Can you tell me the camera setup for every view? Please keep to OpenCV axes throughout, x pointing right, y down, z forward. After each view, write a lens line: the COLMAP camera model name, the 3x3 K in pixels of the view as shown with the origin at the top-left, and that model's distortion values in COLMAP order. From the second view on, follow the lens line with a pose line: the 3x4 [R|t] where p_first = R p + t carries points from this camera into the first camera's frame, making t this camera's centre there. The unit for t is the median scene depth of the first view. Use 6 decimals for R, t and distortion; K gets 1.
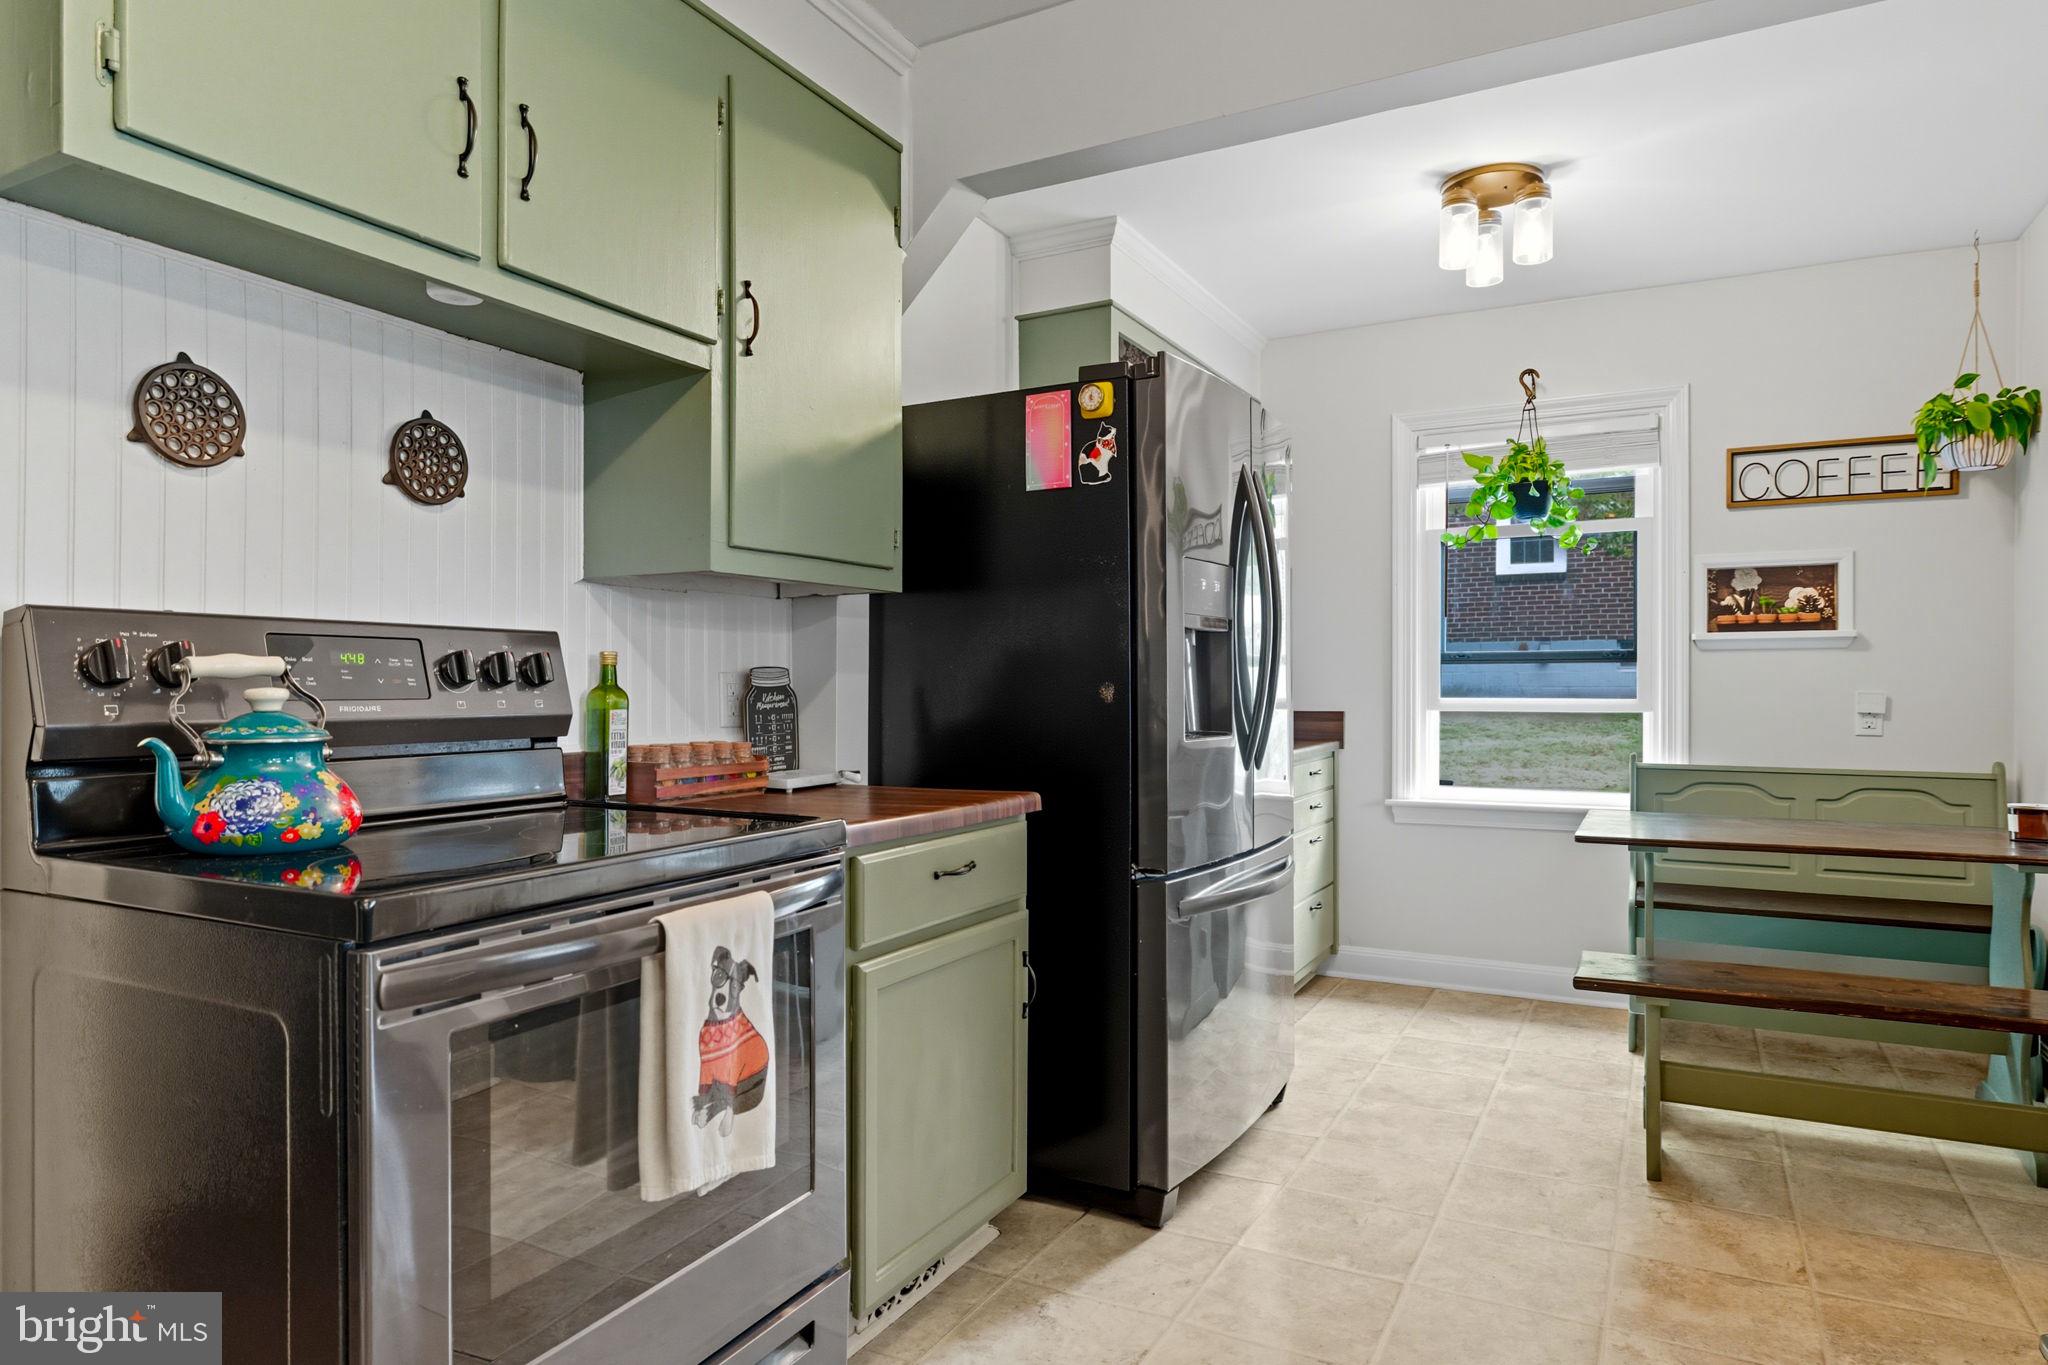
lens RADIAL K [[1165.7, 0, 1063.4], [0, 1165.7, 689.3], [0, 0, 1]] dist [0.001779, -0.002433]
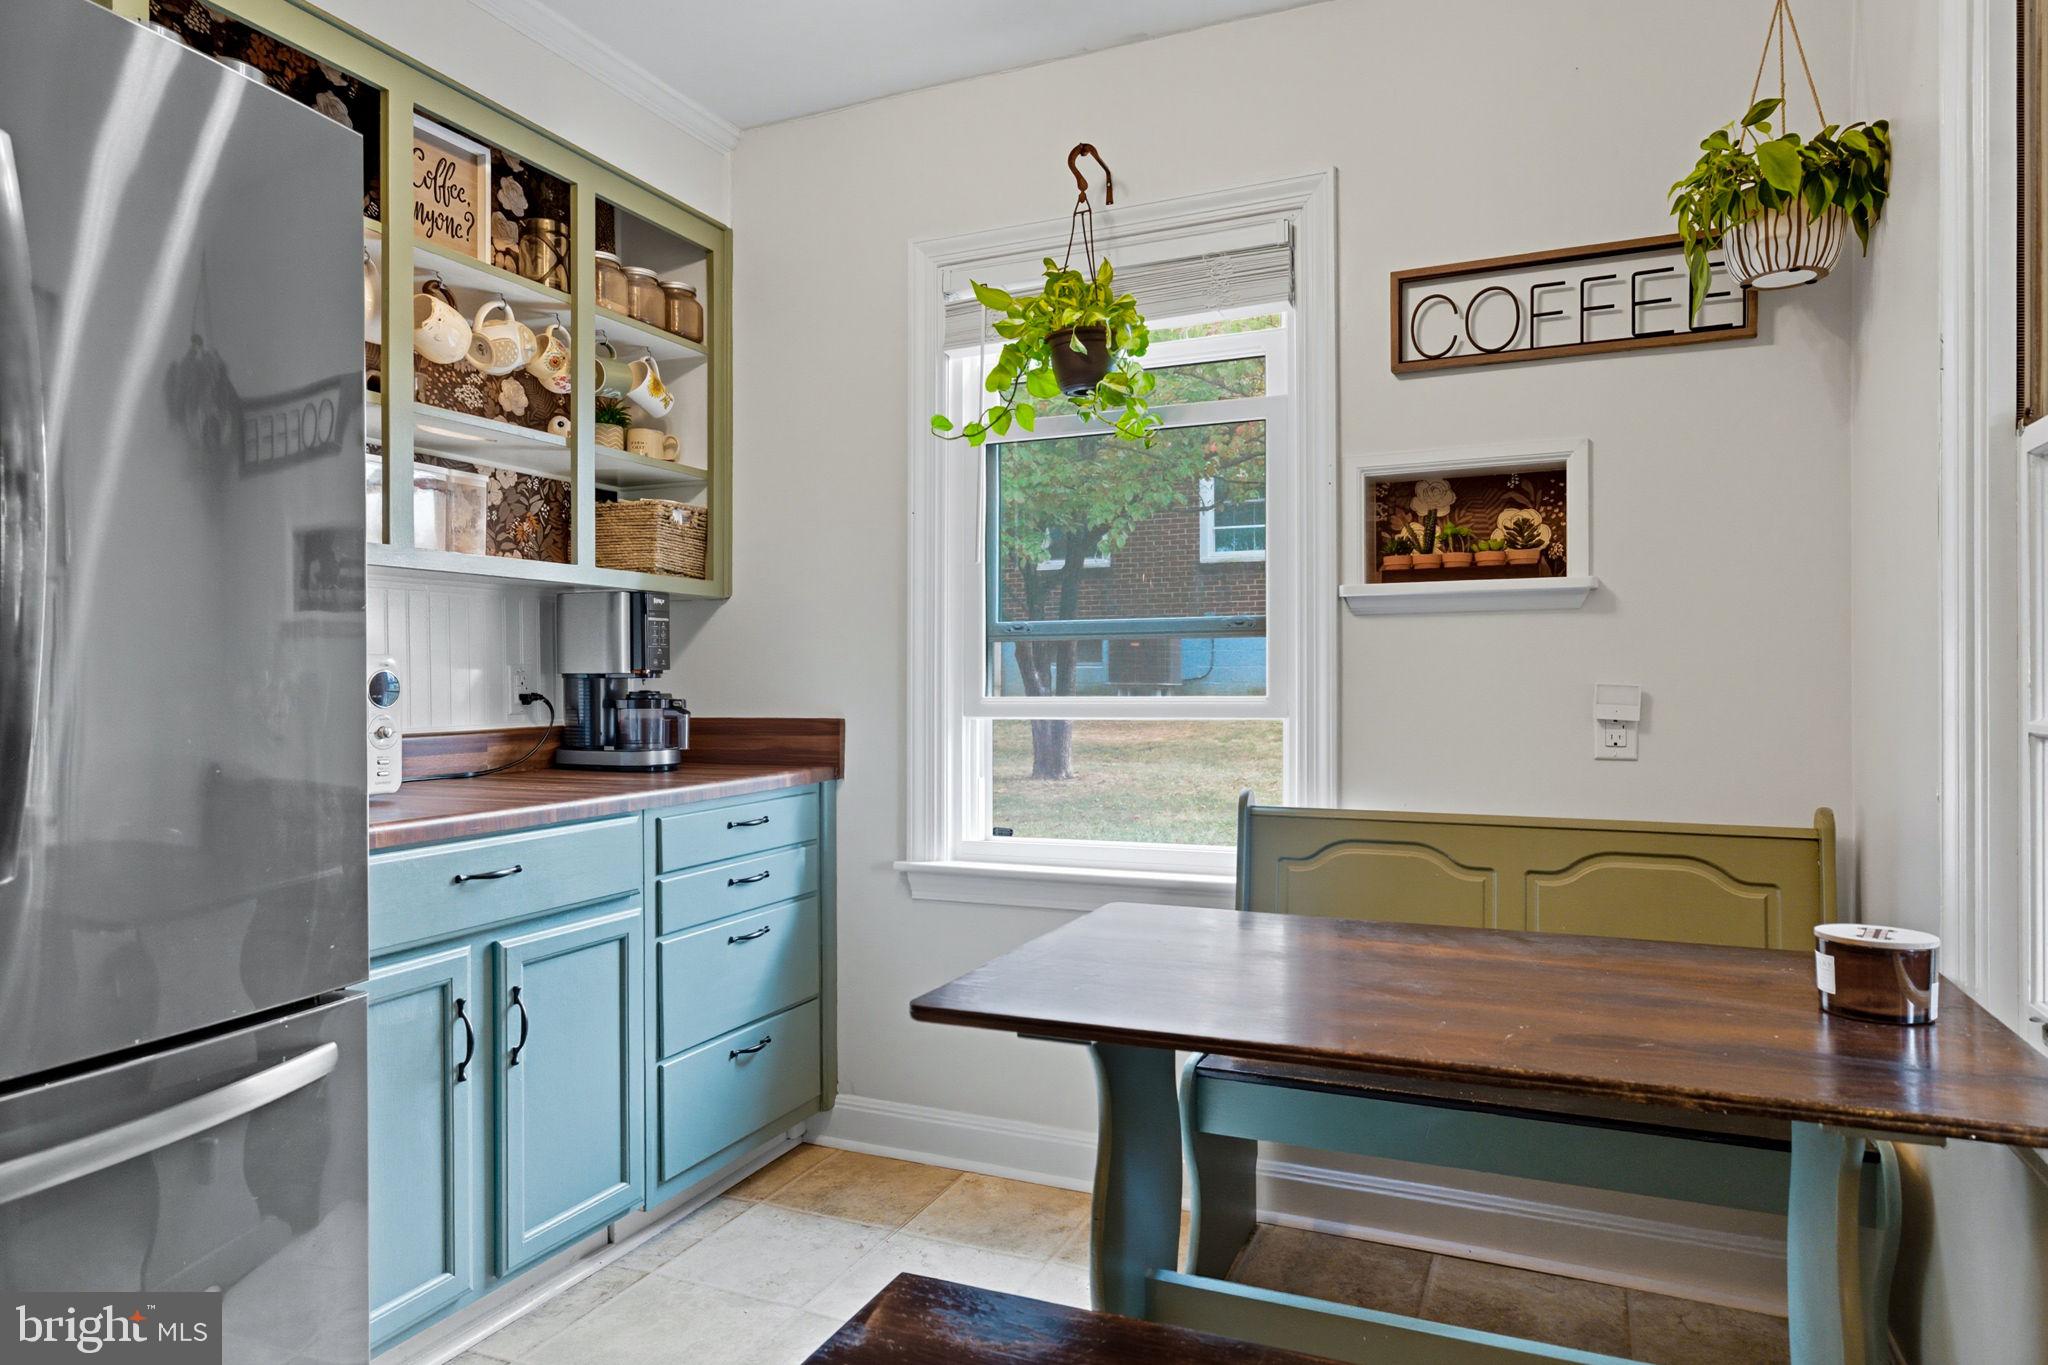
lens RADIAL K [[1231.9, 0, 1024.0], [0, 1231.9, 682.5], [0, 0, 1]] dist [0.001382, 0.003011]
pose [[0.997540, -0.003995, 0.069986, 0.329726], [0.004176, 0.999988, -0.002434, 0.001840], [-0.069976, 0.002720, 0.997545, 0.380634]]
